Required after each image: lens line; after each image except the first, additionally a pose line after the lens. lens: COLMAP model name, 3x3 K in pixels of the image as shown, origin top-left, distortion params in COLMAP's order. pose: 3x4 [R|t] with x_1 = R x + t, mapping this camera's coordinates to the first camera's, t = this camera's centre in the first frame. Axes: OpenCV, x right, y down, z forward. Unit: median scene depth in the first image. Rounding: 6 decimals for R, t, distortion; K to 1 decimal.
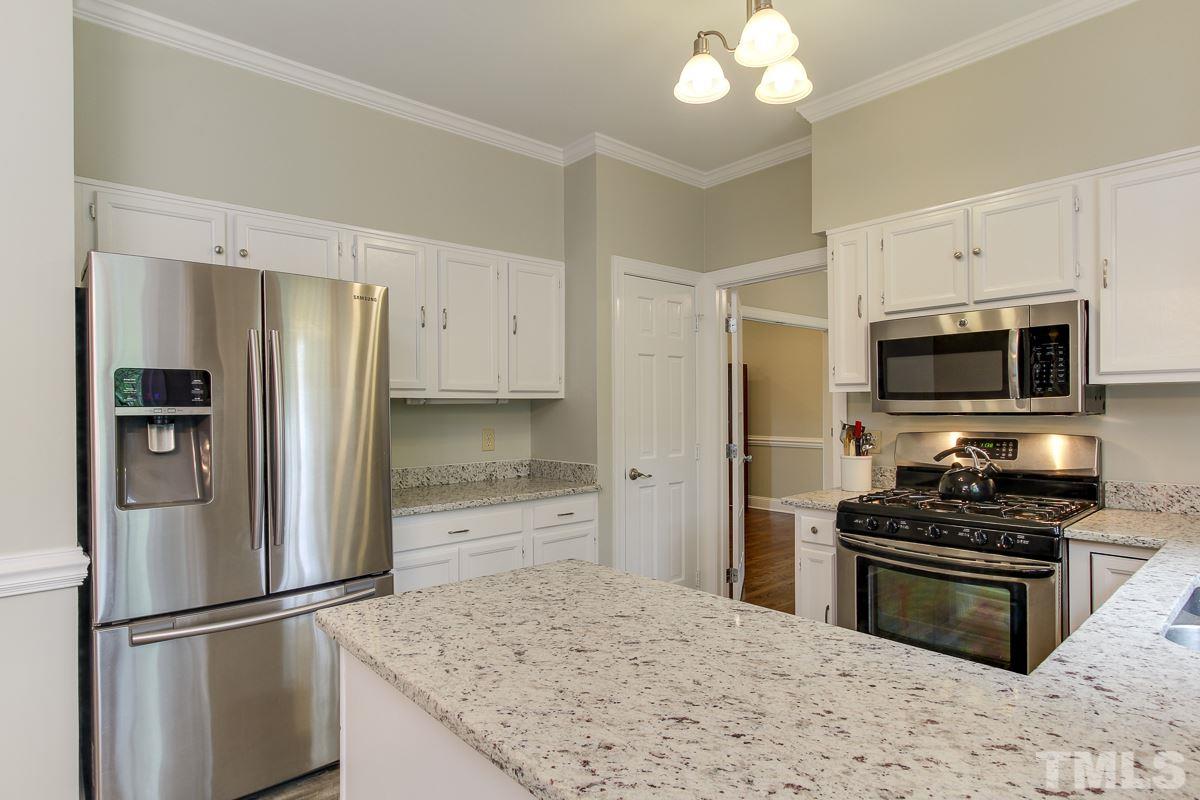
lens RADIAL K [[638.7, 0, 599.5], [0, 638.7, 403.5], [0, 0, 1]] dist [-0.000286, 0.001549]
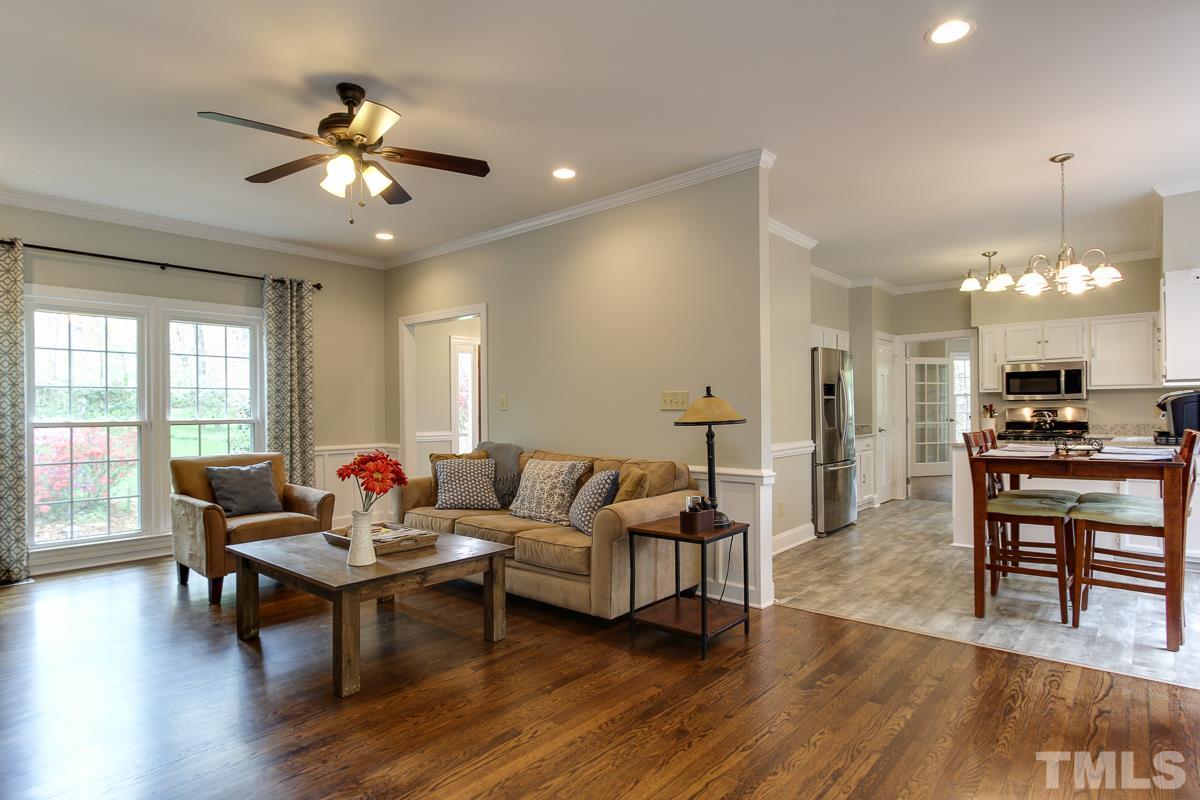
lens RADIAL K [[638.7, 0, 598.3], [0, 638.7, 406.2], [0, 0, 1]] dist [-0.000286, 0.001549]
pose [[0.990721, -0.000274, 0.135913, -1.690943], [0.000035, 0.999998, 0.001761, 0.037641], [-0.135913, -0.001740, 0.990719, -1.463215]]
